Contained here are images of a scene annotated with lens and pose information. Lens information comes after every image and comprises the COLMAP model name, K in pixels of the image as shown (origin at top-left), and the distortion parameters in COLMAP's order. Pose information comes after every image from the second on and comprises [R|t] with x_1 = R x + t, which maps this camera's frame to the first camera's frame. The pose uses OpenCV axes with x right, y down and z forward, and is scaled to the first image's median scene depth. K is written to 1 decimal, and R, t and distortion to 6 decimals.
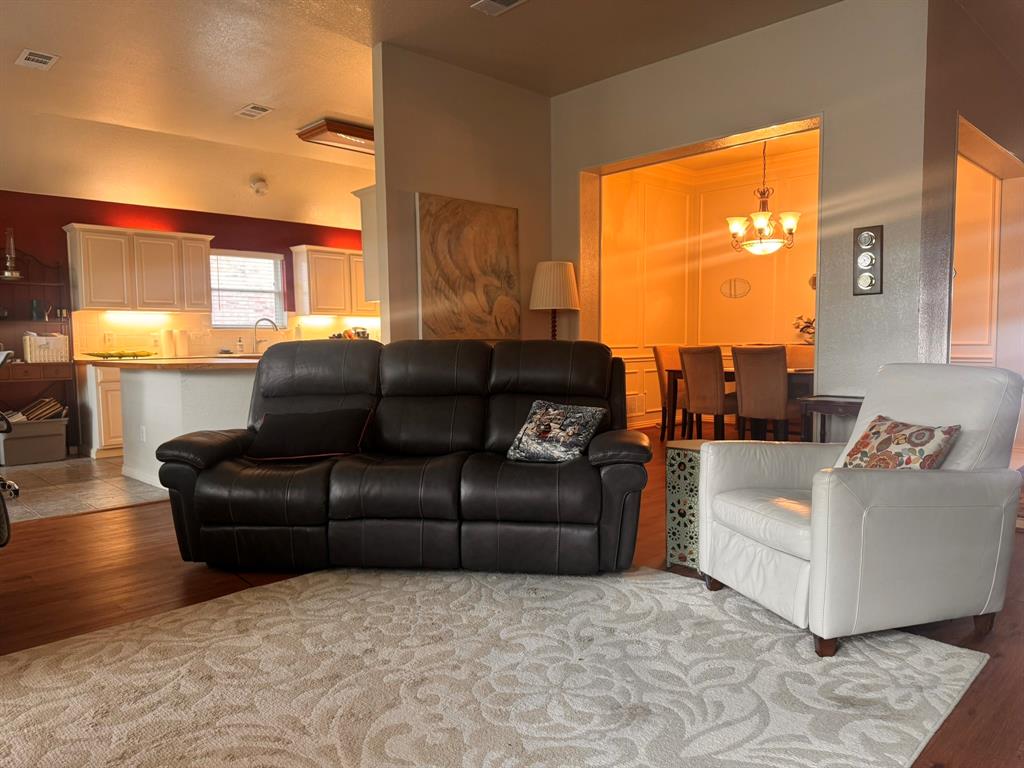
lens RADIAL K [[726.8, 0, 517.6], [0, 726.8, 389.6], [0, 0, 1]] dist [0.040223, -0.047801]
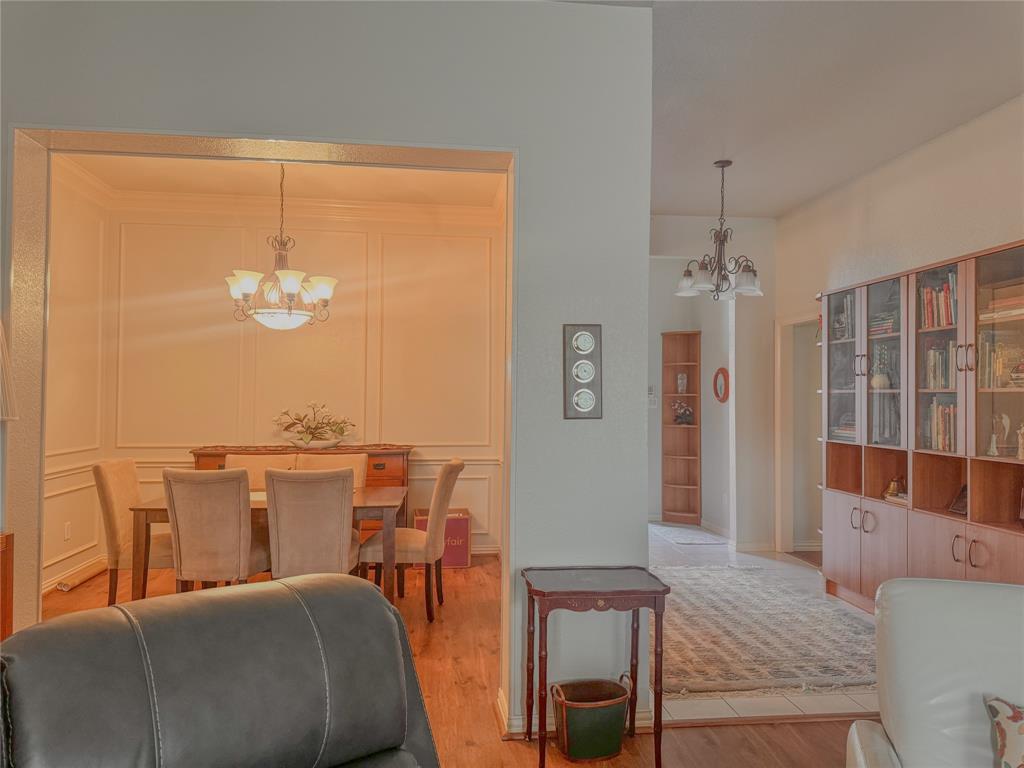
lens RADIAL K [[726.8, 0, 517.7], [0, 726.8, 390.1], [0, 0, 1]] dist [0.040223, -0.047801]
pose [[0.608027, 0.025090, 0.793520, -0.082768], [0.039944, 0.997268, -0.062139, -0.079748], [-0.792911, 0.069478, 0.605364, 0.427773]]
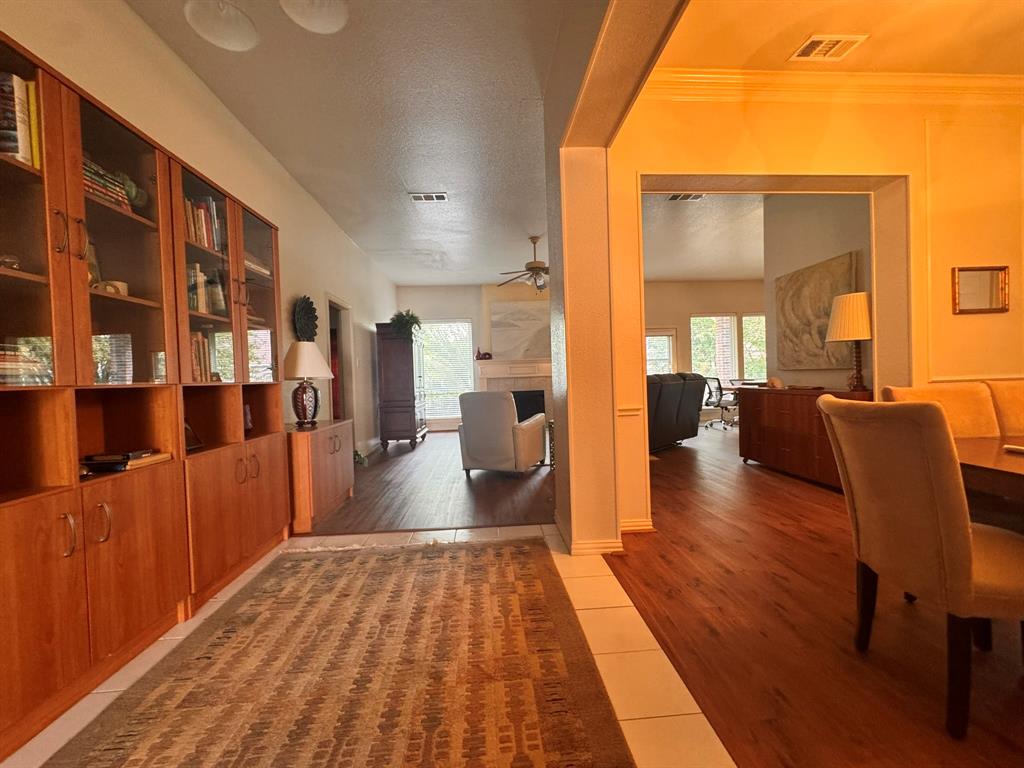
lens RADIAL K [[409.8, 0, 510.8], [0, 409.8, 383.9], [0, 0, 1]] dist [-0.000510, 0.000272]
pose [[-0.657785, 0.045069, -0.751856, 0.743949], [-0.010282, 0.997578, 0.068794, -0.075895], [0.753136, 0.052982, -0.655728, 0.930446]]
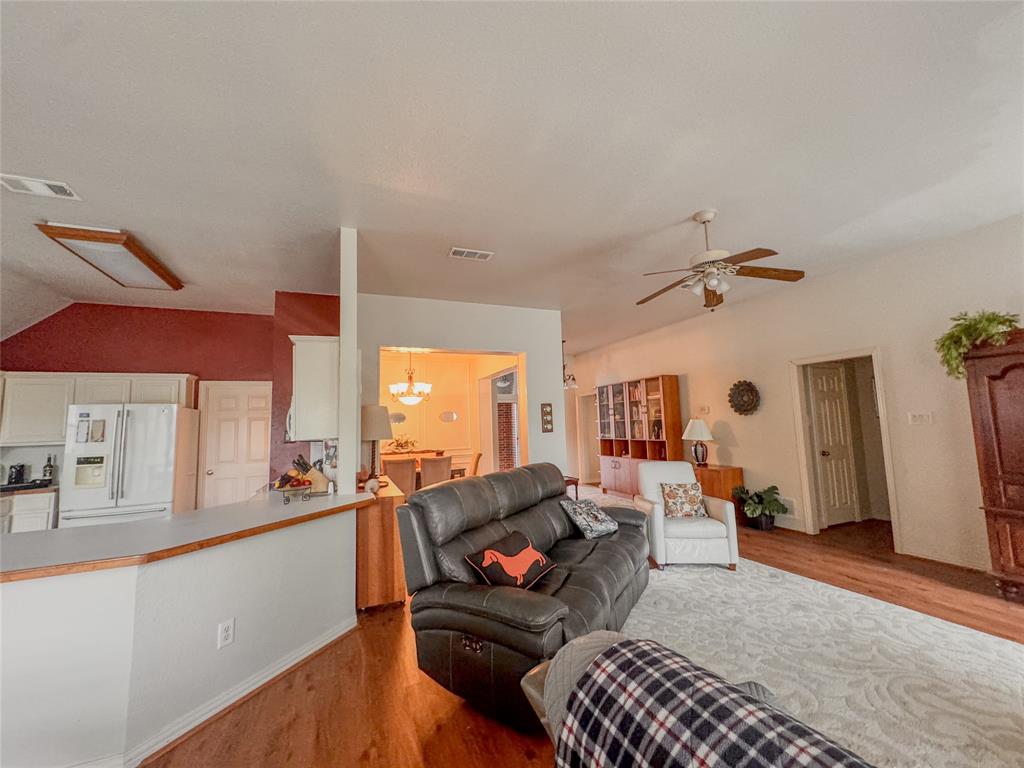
lens RADIAL K [[409.8, 0, 513.5], [0, 409.8, 385.7], [0, 0, 1]] dist [-0.000510, 0.000272]
pose [[0.374463, 0.091673, 0.922699, -0.526886], [0.091564, 0.986581, -0.135180, -0.075084], [-0.922710, 0.135106, 0.361044, 0.416607]]
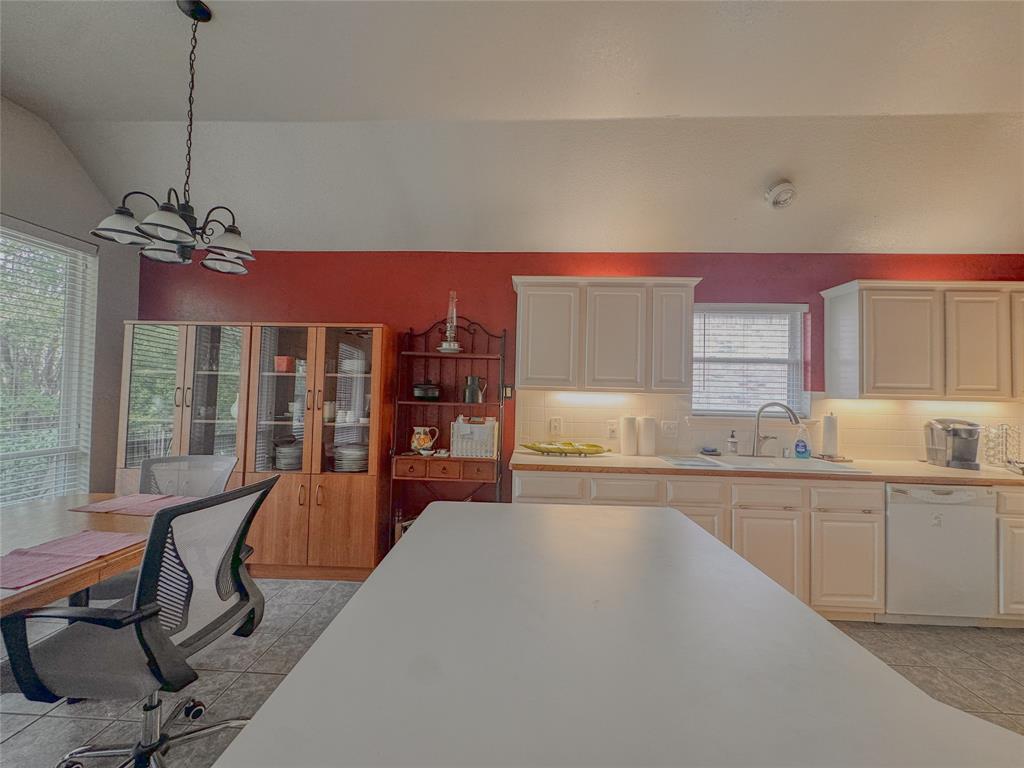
lens RADIAL K [[409.8, 0, 509.5], [0, 409.8, 382.1], [0, 0, 1]] dist [-0.000510, 0.000272]
pose [[0.678848, 0.007740, -0.734238, -0.304990], [-0.081446, 0.994568, -0.064818, -0.092727], [0.729748, 0.103803, 0.675791, 0.743161]]
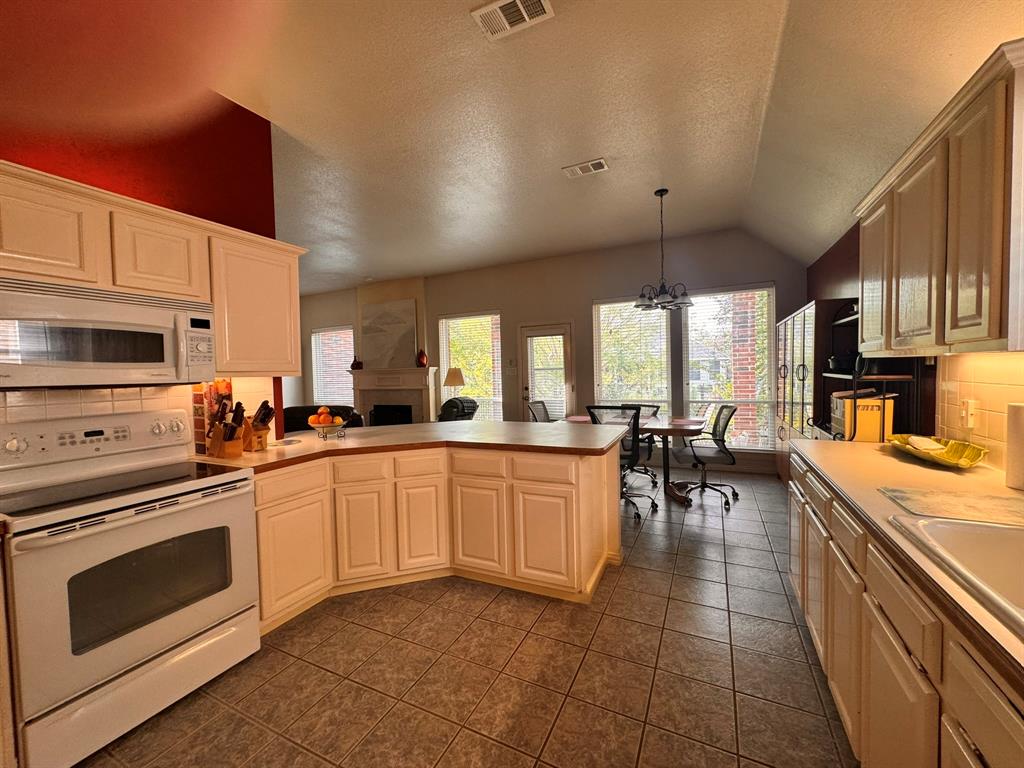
lens RADIAL K [[409.8, 0, 514.6], [0, 409.8, 382.2], [0, 0, 1]] dist [-0.000510, 0.000272]
pose [[-0.943120, 0.047865, -0.328987, -0.241458], [0.017259, 0.995296, 0.095332, -0.131423], [0.332003, 0.084232, -0.939510, 1.280956]]
